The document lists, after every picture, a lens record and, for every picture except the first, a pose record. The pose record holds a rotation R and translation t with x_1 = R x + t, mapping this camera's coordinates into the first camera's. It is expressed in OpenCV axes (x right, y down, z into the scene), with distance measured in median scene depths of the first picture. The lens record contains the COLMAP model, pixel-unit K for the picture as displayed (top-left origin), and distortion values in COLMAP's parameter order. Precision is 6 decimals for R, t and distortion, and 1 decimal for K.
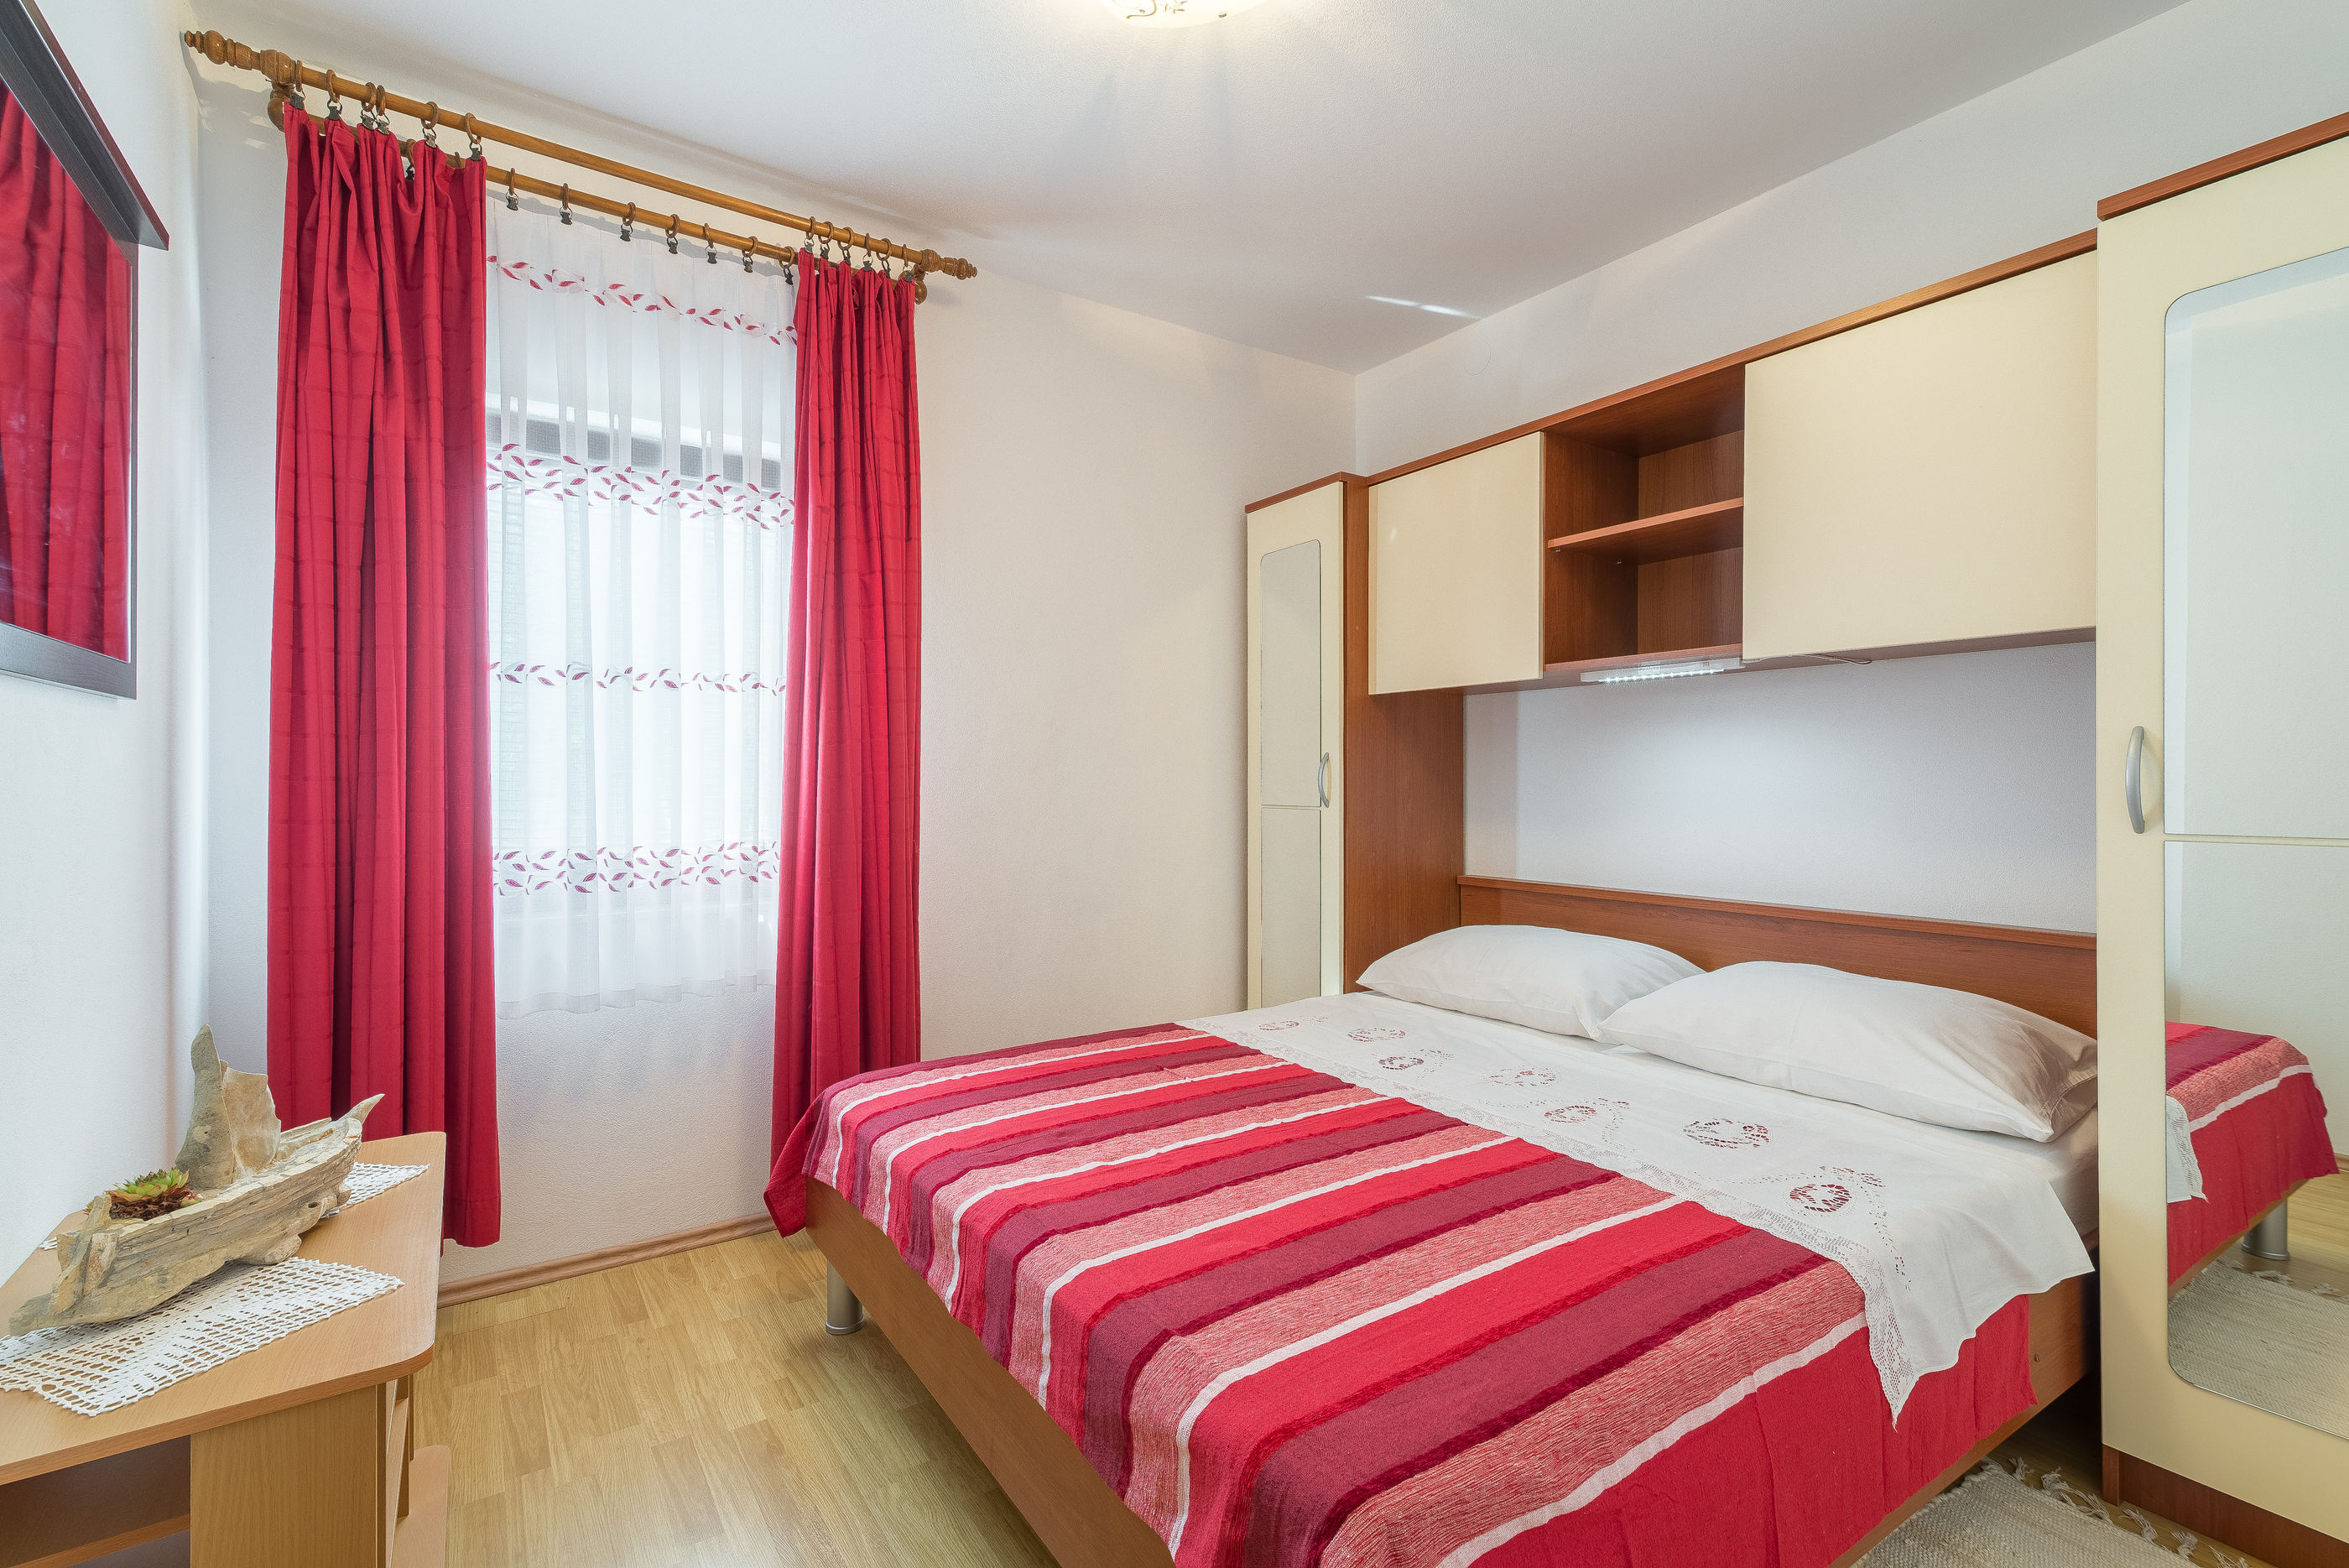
lens RADIAL K [[1054.4, 0, 1165.4], [0, 1054.4, 791.8], [0, 0, 1]] dist [0.011875, -0.000526]
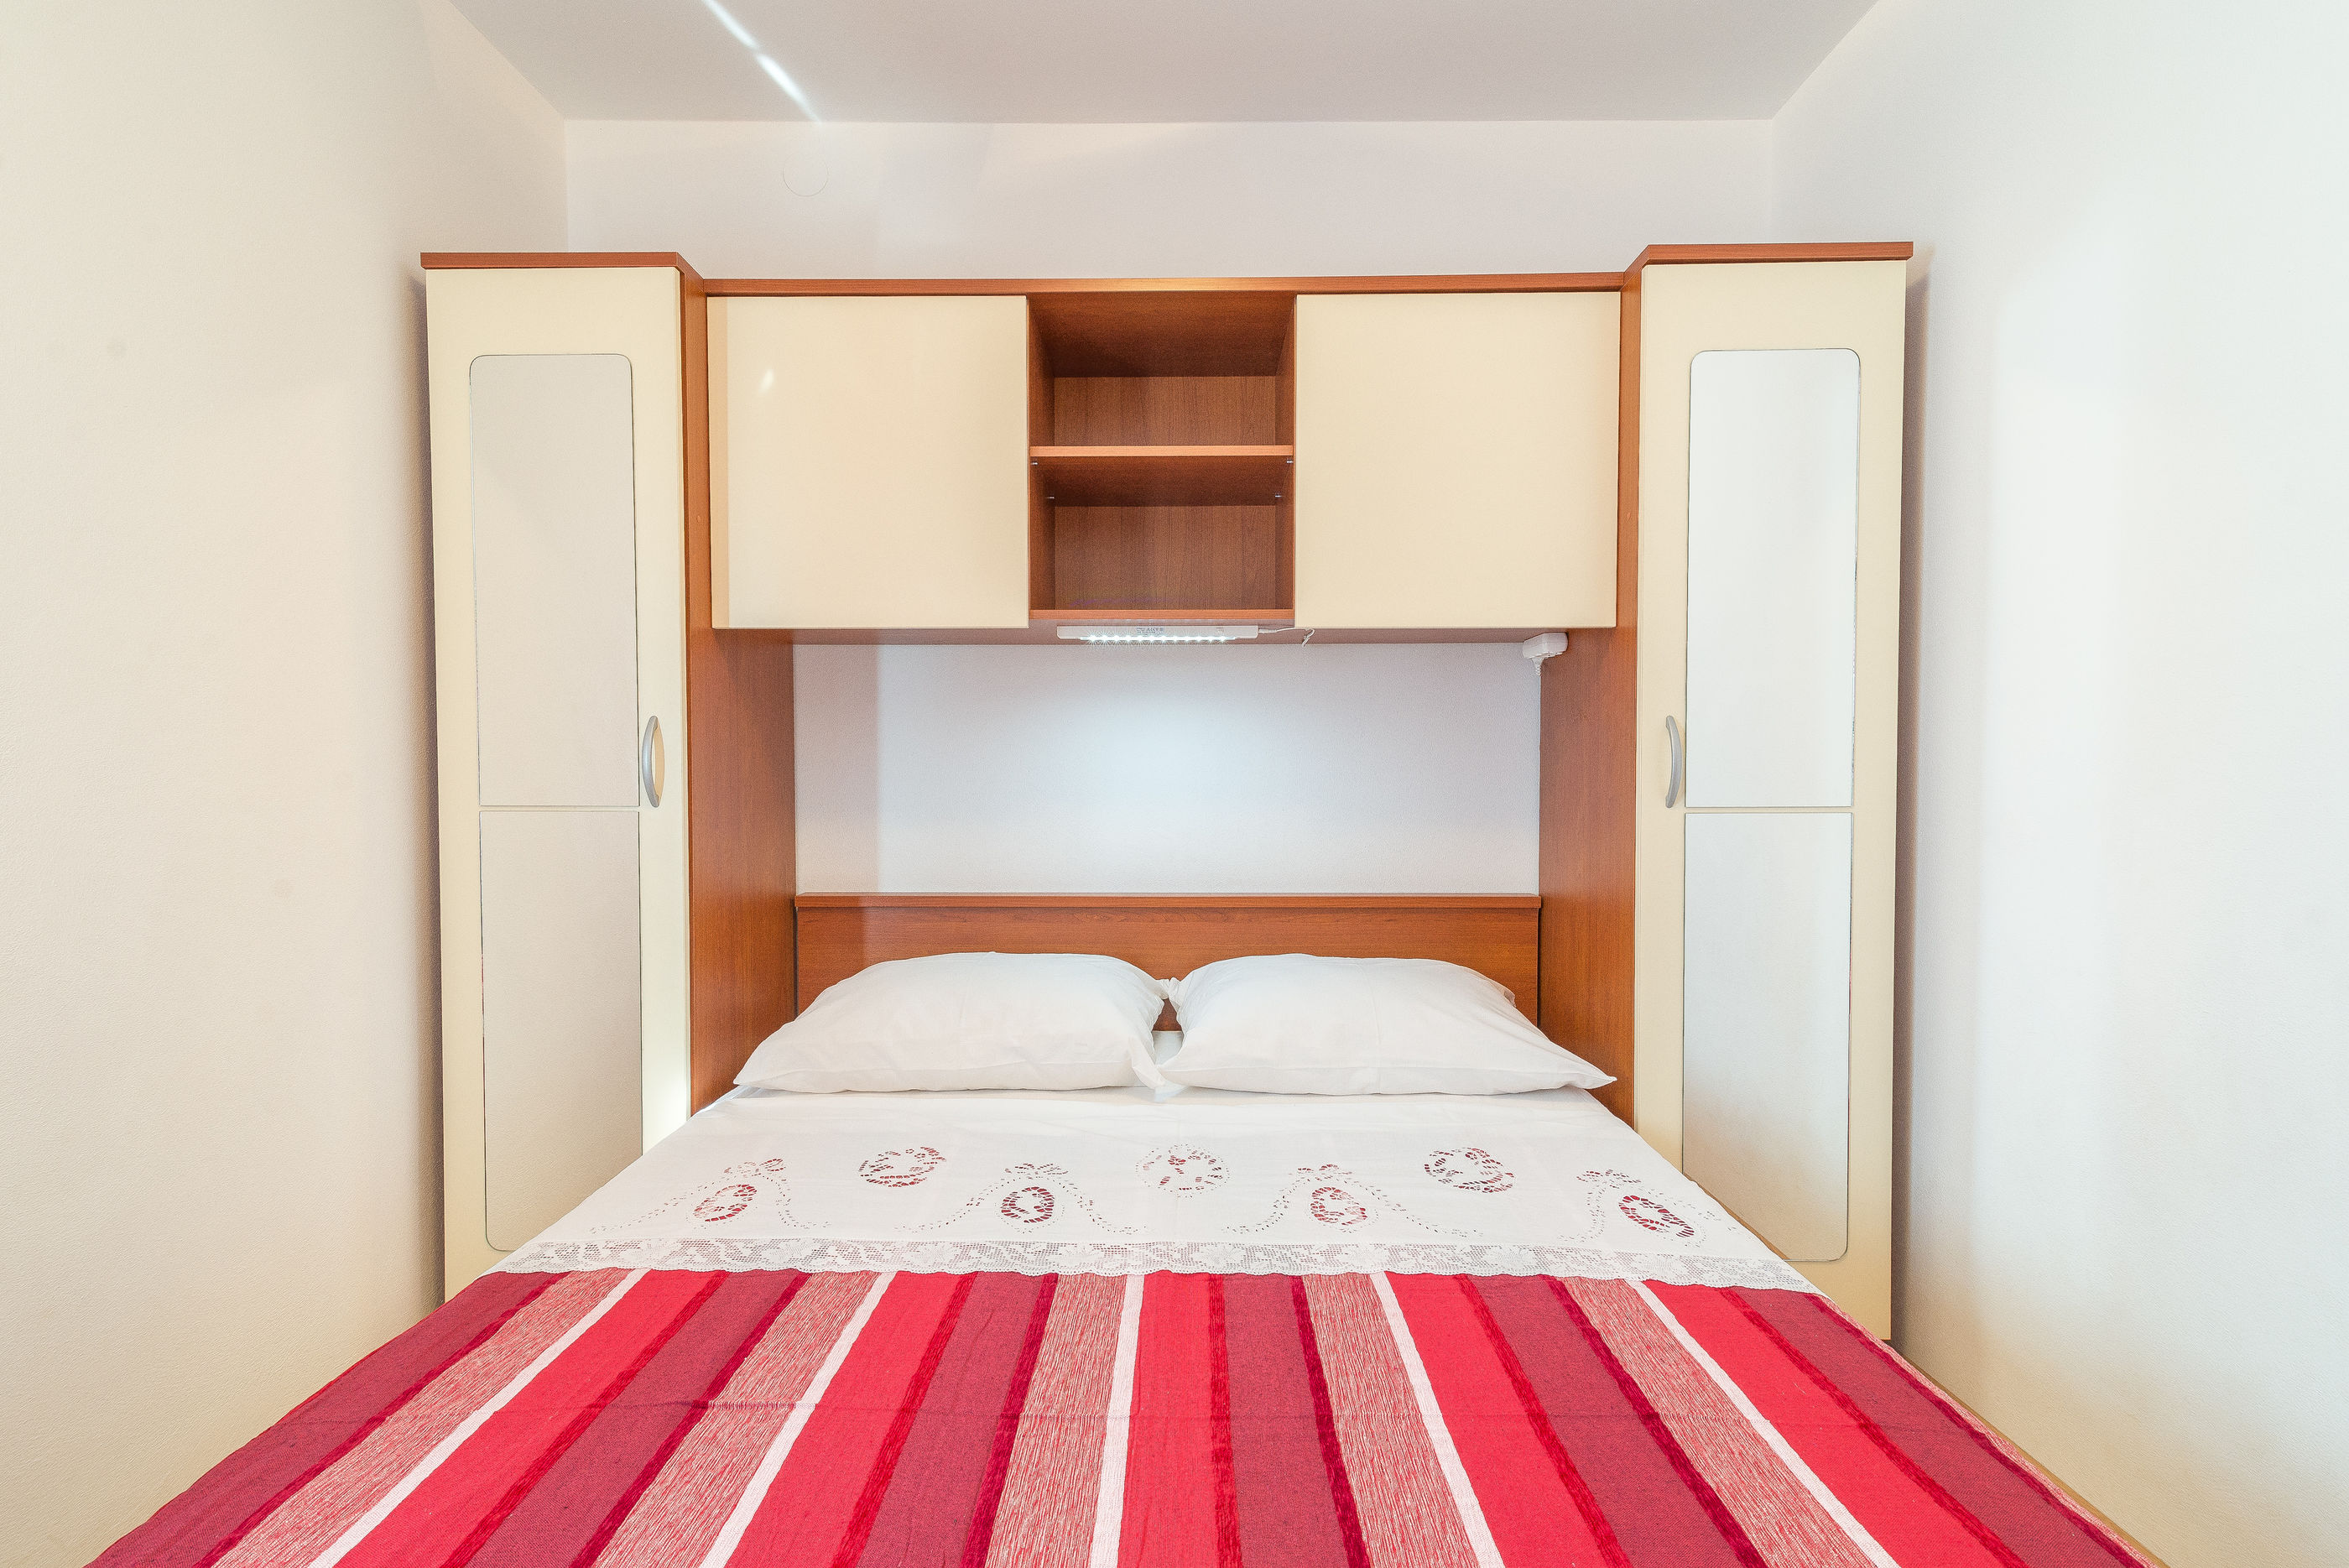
lens RADIAL K [[1054.4, 0, 1165.4], [0, 1054.4, 791.8], [0, 0, 1]] dist [0.011875, -0.000526]
pose [[0.564931, -0.021351, 0.824862, -0.255024], [0.009246, 0.999766, 0.019546, -0.004186], [-0.825086, -0.003415, 0.564996, 0.580553]]
